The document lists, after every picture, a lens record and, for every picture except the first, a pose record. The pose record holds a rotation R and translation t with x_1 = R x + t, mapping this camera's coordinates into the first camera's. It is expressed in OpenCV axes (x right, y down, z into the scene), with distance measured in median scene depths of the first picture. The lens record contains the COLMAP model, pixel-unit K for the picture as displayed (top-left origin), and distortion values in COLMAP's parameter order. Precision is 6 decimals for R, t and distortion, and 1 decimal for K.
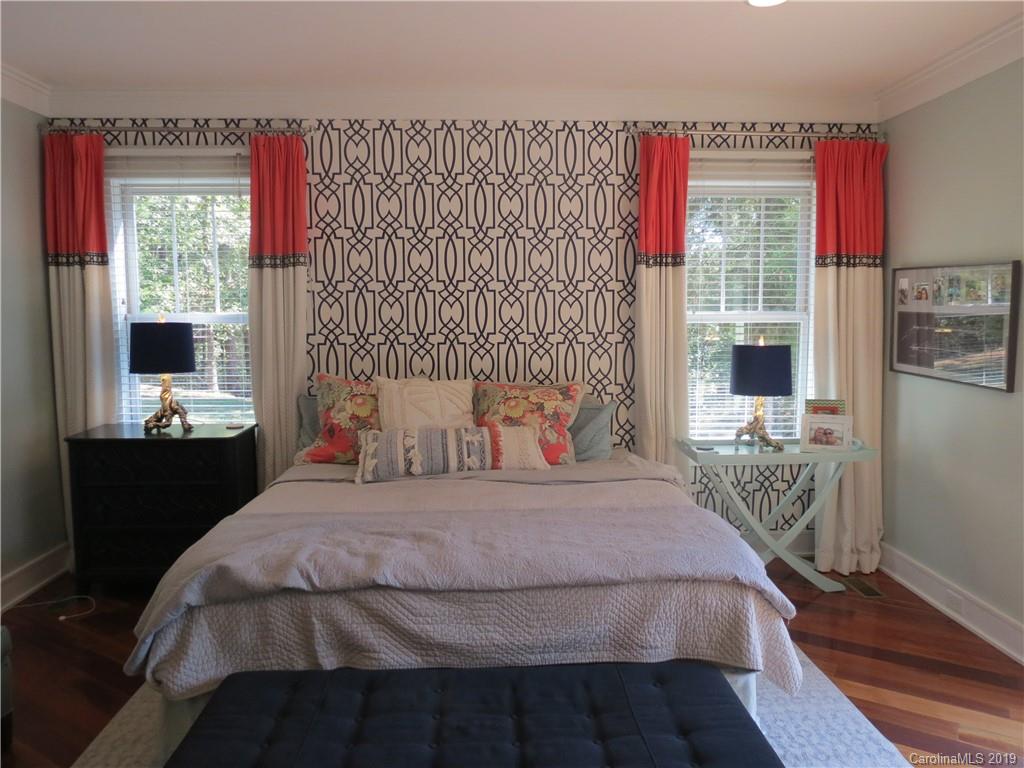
lens RADIAL K [[723.3, 0, 512.3], [0, 723.3, 383.6], [0, 0, 1]] dist [-0.046648, 0.027811]
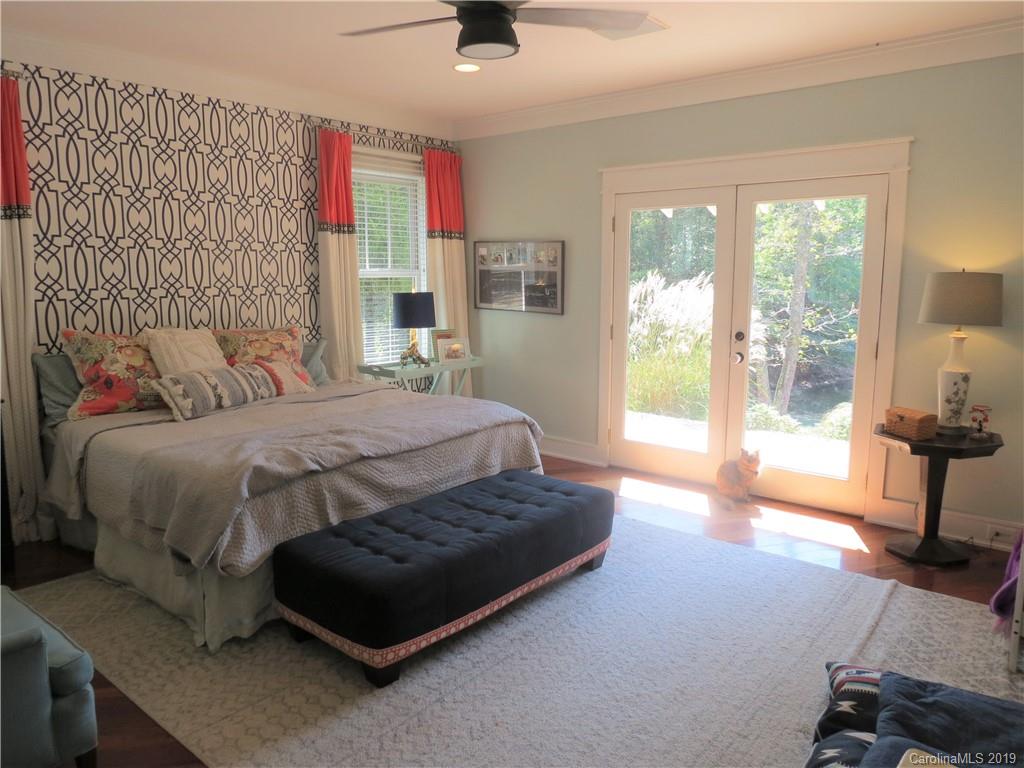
lens RADIAL K [[723.3, 0, 506.4], [0, 723.3, 378.9], [0, 0, 1]] dist [-0.046648, 0.027811]
pose [[0.678830, -0.100976, 0.727320, -0.576511], [0.066628, 0.994884, 0.075936, 0.019684], [-0.731266, -0.003088, 0.682085, -0.106665]]
